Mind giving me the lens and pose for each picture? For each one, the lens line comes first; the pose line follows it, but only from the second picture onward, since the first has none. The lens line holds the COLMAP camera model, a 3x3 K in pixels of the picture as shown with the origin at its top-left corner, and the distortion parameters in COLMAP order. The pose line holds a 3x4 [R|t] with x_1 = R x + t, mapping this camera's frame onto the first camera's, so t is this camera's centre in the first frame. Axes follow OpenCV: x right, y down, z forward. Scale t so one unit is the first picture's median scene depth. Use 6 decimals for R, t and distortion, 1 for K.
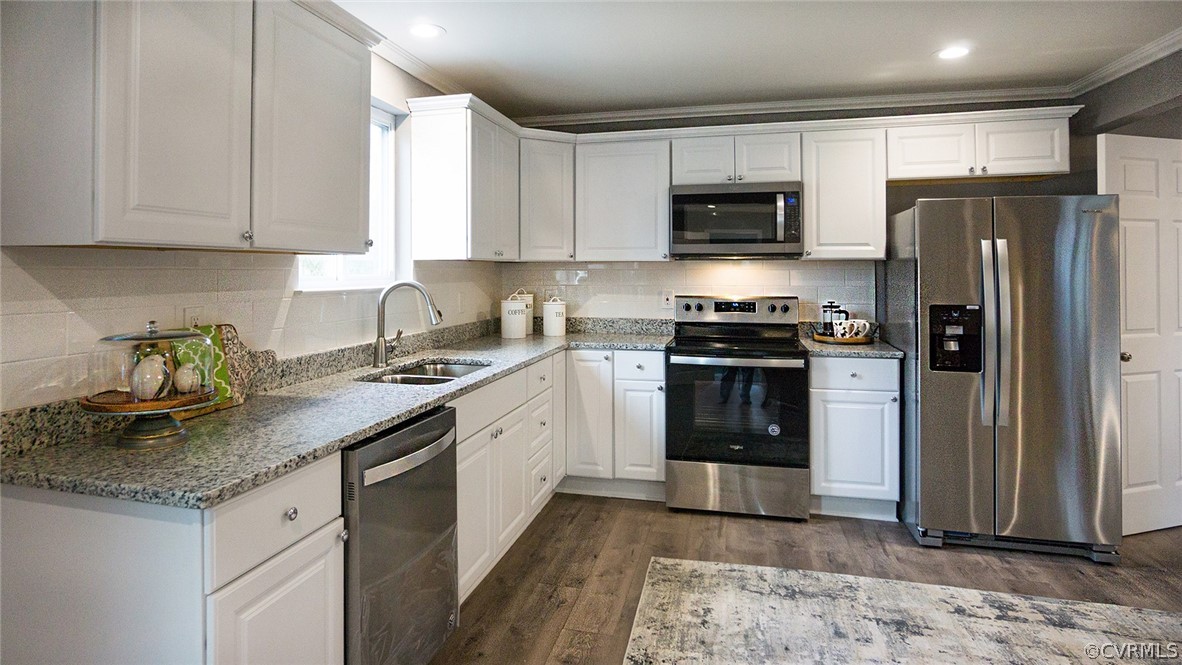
lens RADIAL K [[627.3, 0, 586.6], [0, 627.3, 274.6], [0, 0, 1]] dist [-0.031558, 0.017864]
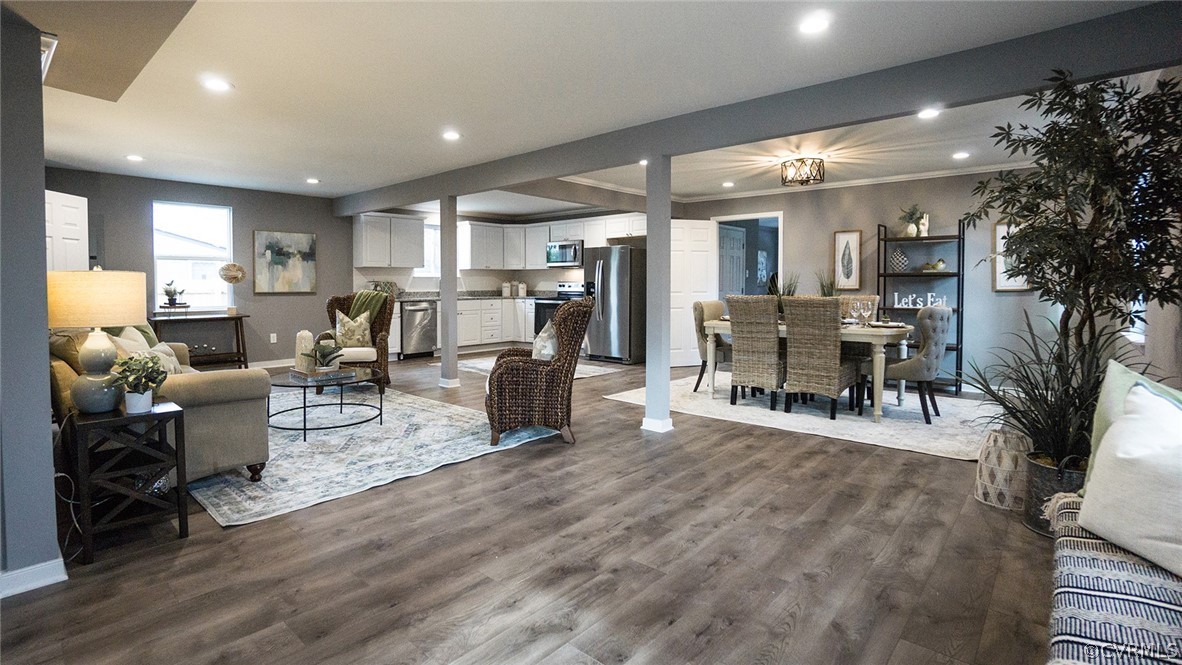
lens RADIAL K [[567.0, 0, 595.3], [0, 567.0, 300.7], [0, 0, 1]] dist [-0.000604, 0.000162]
pose [[0.909200, 0.013342, -0.416147, 1.825122], [-0.000586, 0.999526, 0.030765, 0.056154], [0.416360, -0.027728, 0.908777, -1.616351]]
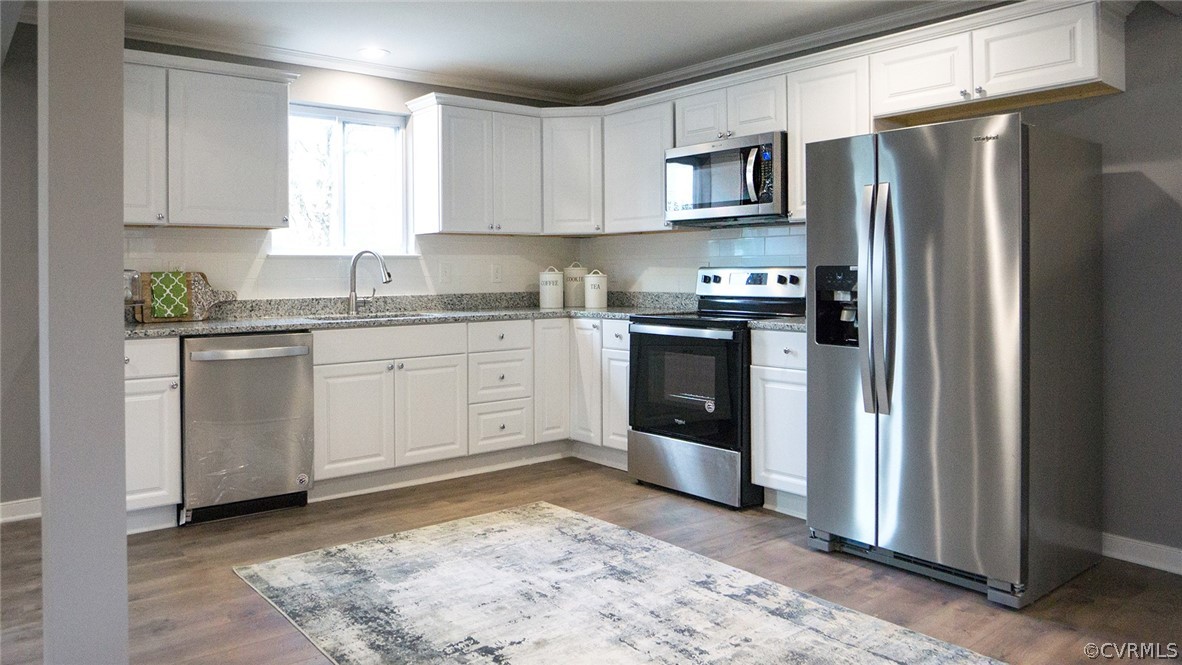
lens RADIAL K [[771.3, 0, 565.3], [0, 771.3, 281.4], [0, 0, 1]] dist [-0.023688, 0.002162]
pose [[0.814965, 0.002760, -0.579504, 0.896899], [0.005954, 0.999896, 0.013136, 0.054039], [0.579480, -0.014156, 0.814863, -0.057192]]
